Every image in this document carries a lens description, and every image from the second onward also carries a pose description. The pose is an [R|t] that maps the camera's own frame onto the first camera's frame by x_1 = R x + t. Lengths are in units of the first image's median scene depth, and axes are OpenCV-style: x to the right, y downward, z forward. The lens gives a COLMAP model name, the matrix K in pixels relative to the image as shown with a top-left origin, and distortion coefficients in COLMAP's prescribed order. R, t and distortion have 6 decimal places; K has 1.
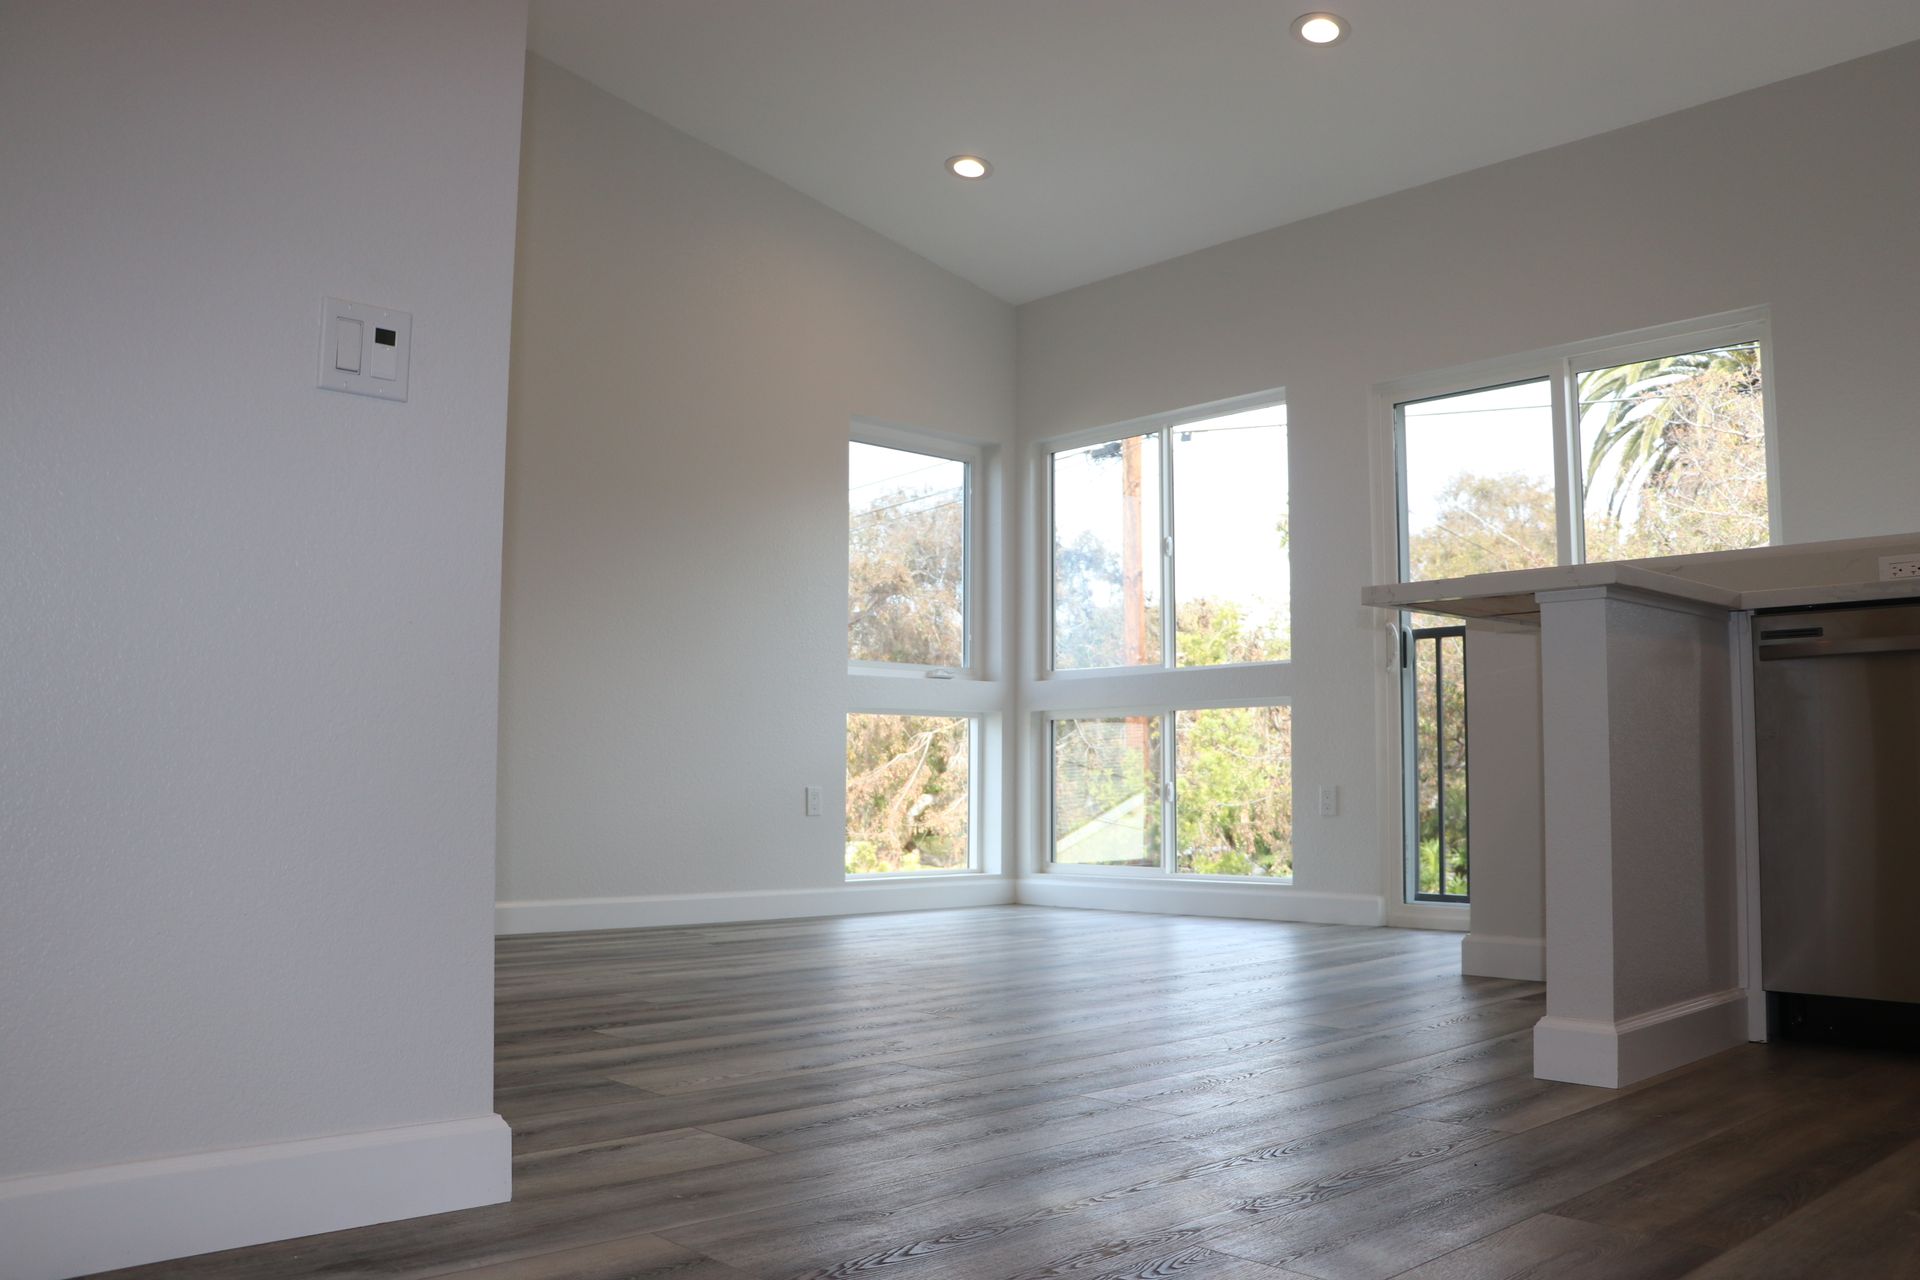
lens RADIAL K [[1592.7, 0, 958.5], [0, 1592.7, 652.6], [0, 0, 1]] dist [-0.175836, 0.154912]
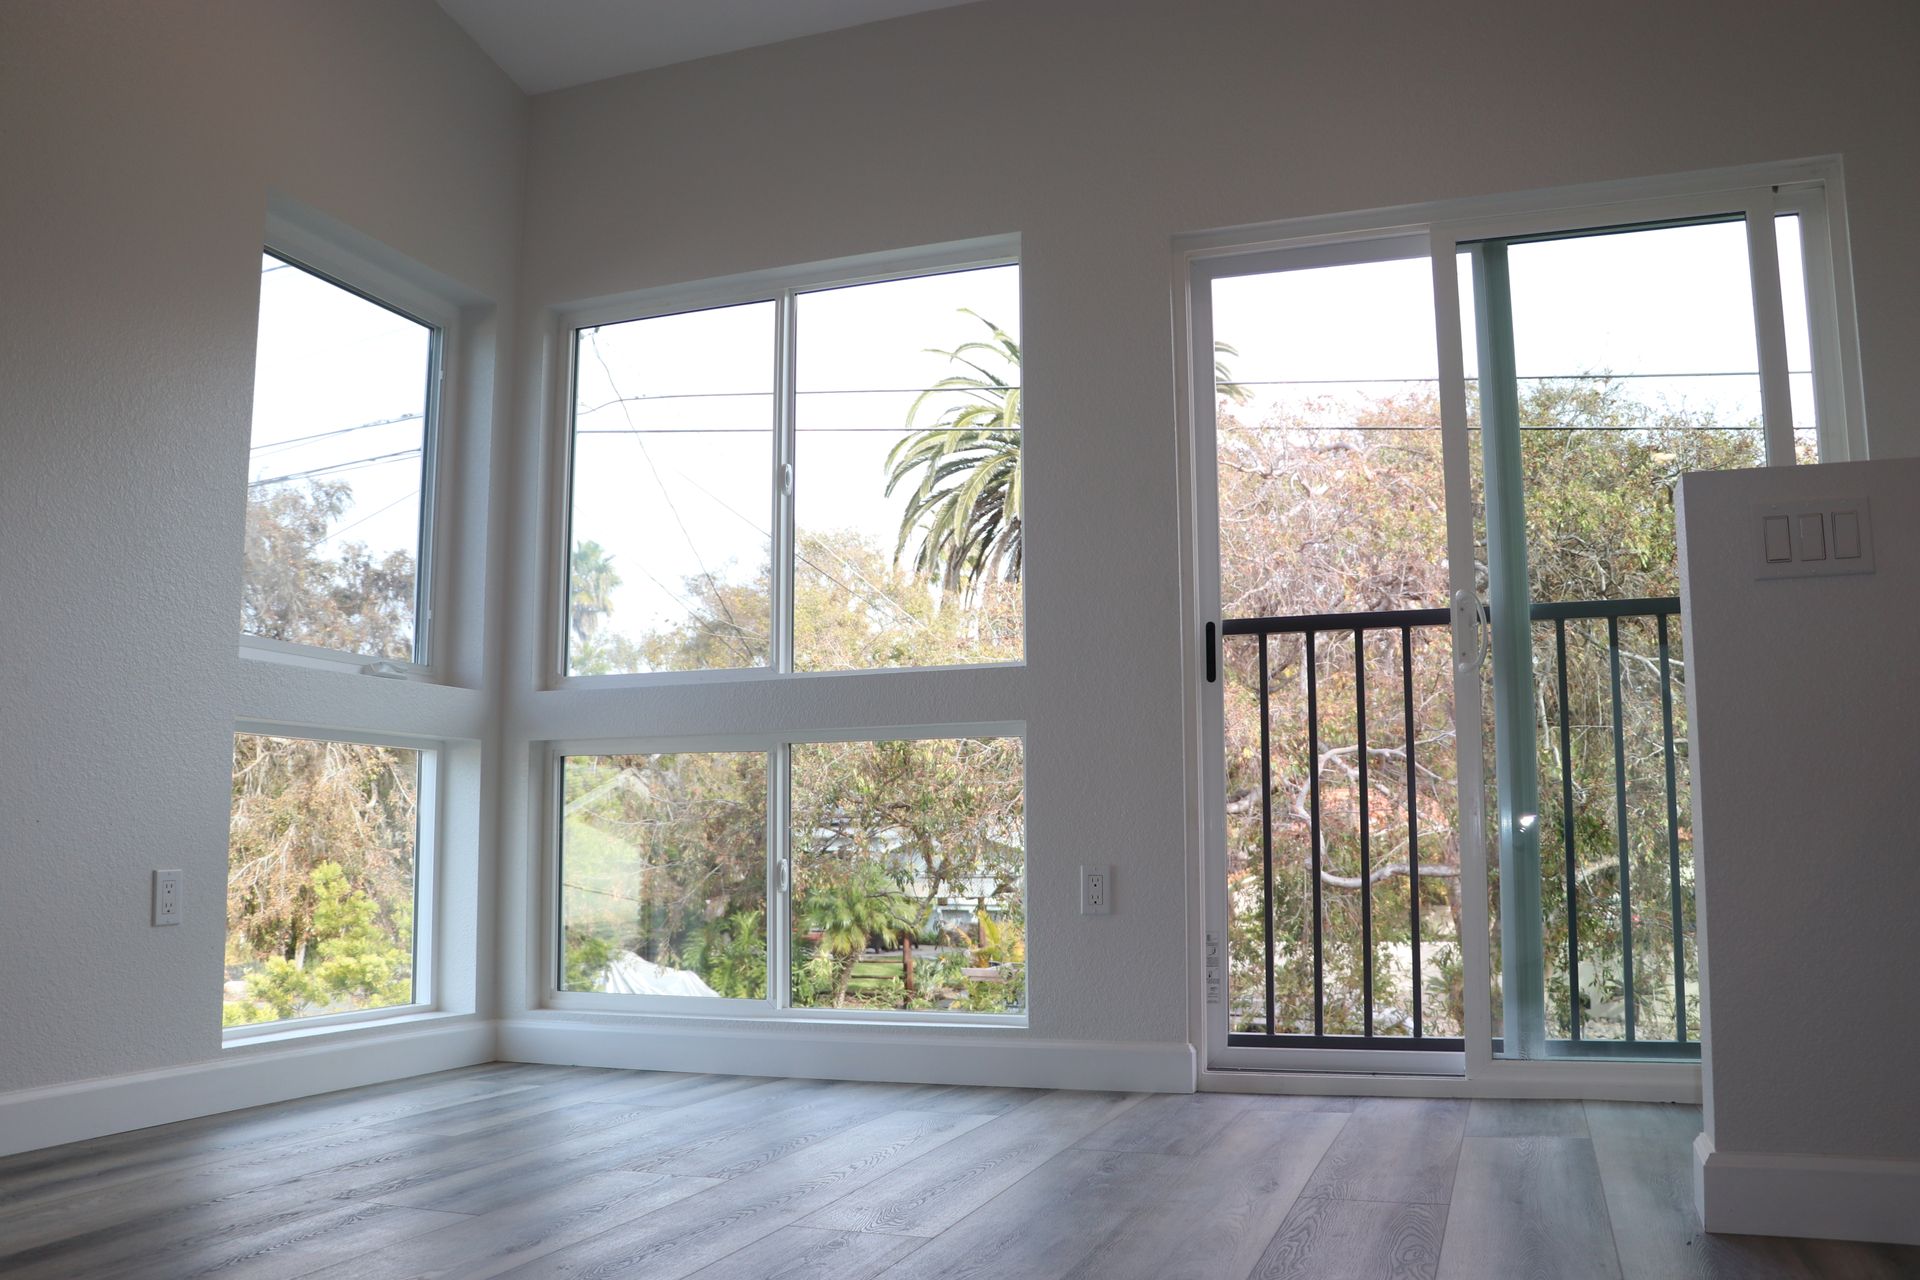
lens RADIAL K [[1592.7, 0, 958.5], [0, 1592.7, 652.6], [0, 0, 1]] dist [-0.175836, 0.154912]
pose [[0.892599, 0.048251, 0.448262, -0.095961], [-0.029971, 0.998408, -0.047789, 0.033002], [-0.449854, 0.029222, 0.892624, 0.476995]]
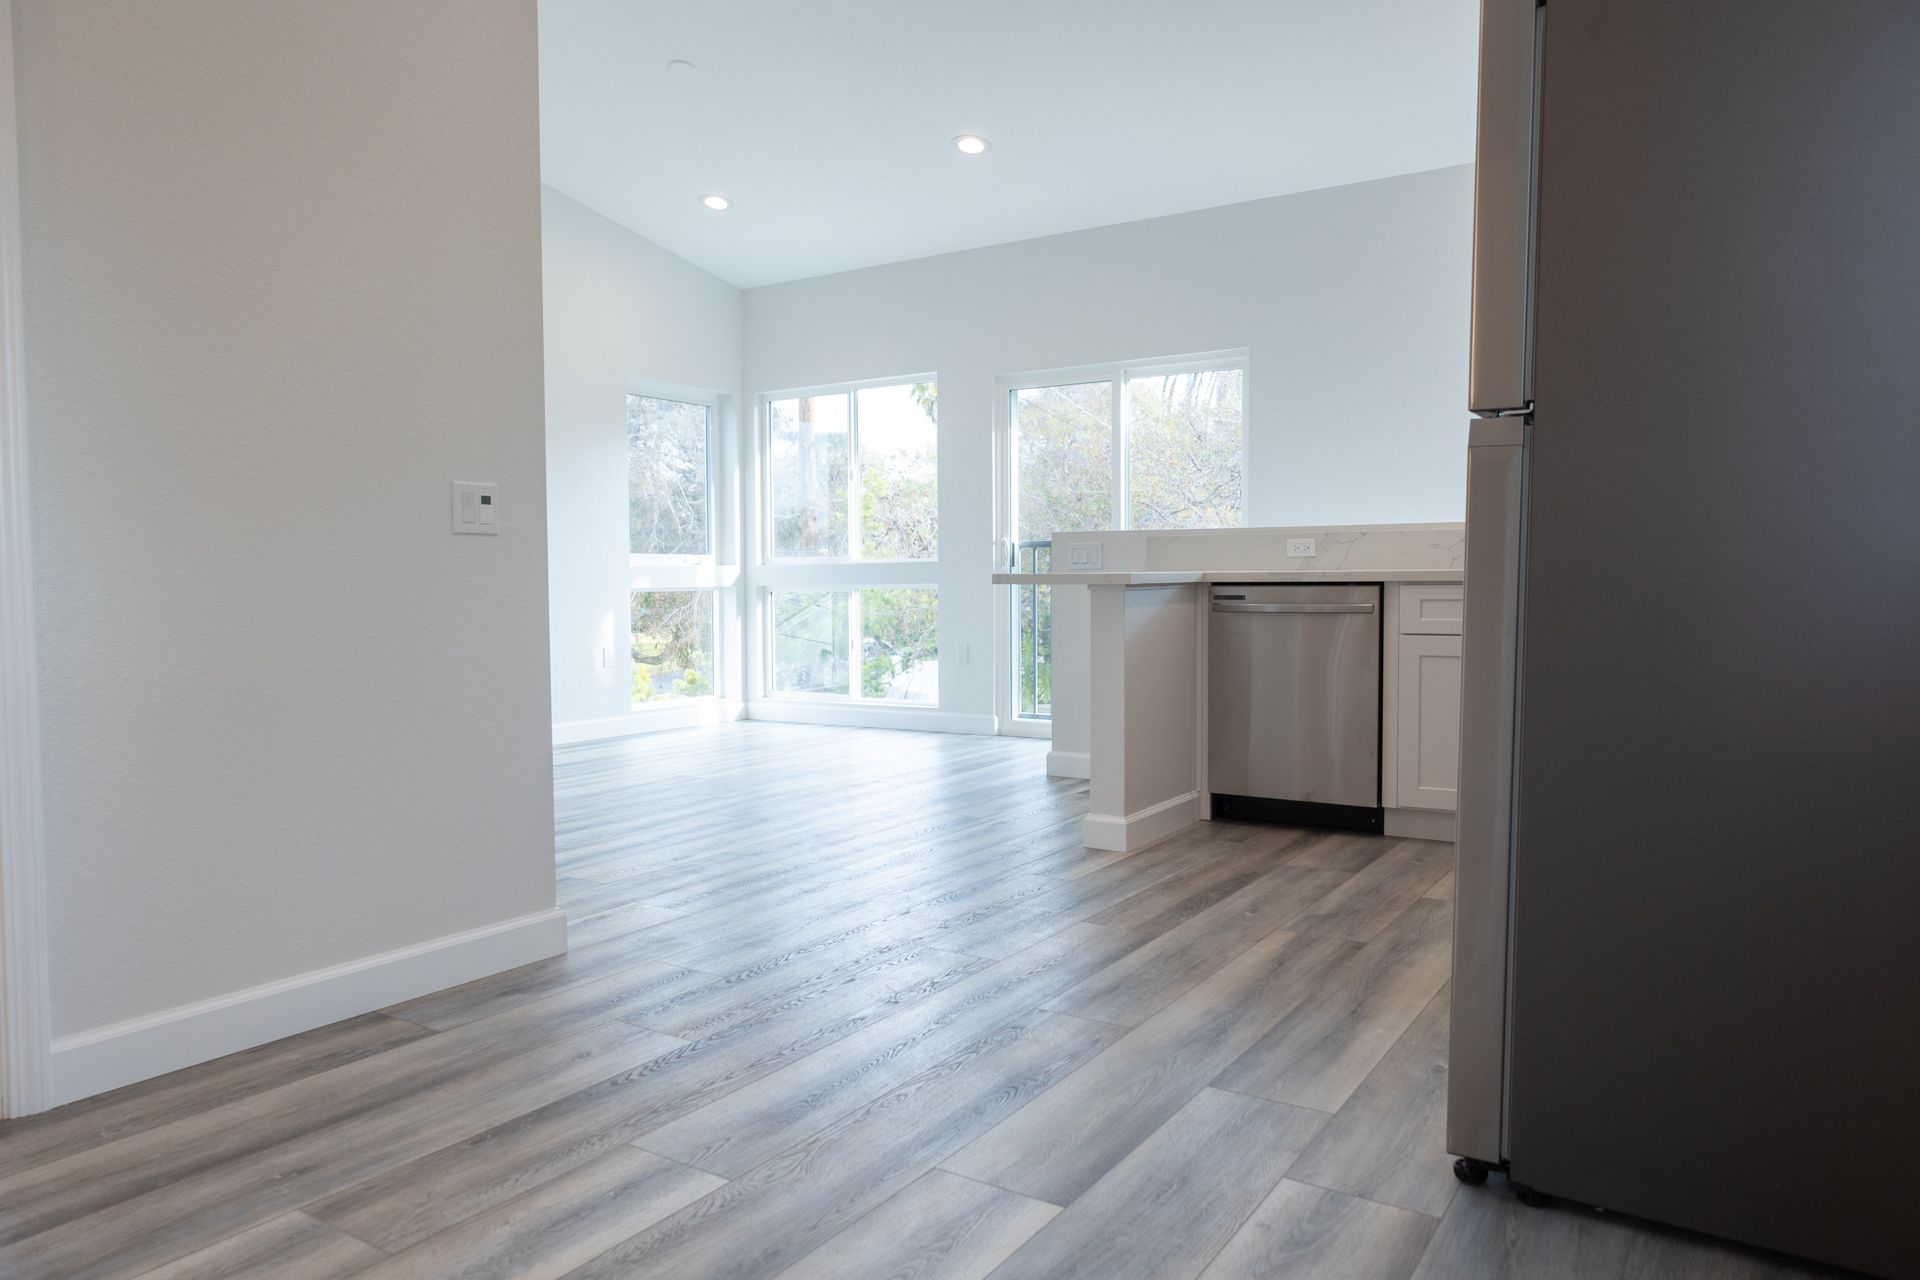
lens RADIAL K [[1300.9, 0, 966.2], [0, 1300.9, 643.0], [0, 0, 1]] dist [-0.006232, 0.003999]
pose [[0.970074, -0.019331, 0.242038, -0.067921], [-0.013461, 0.991011, 0.133103, -0.085722], [-0.242435, -0.132378, 0.961094, -0.215347]]
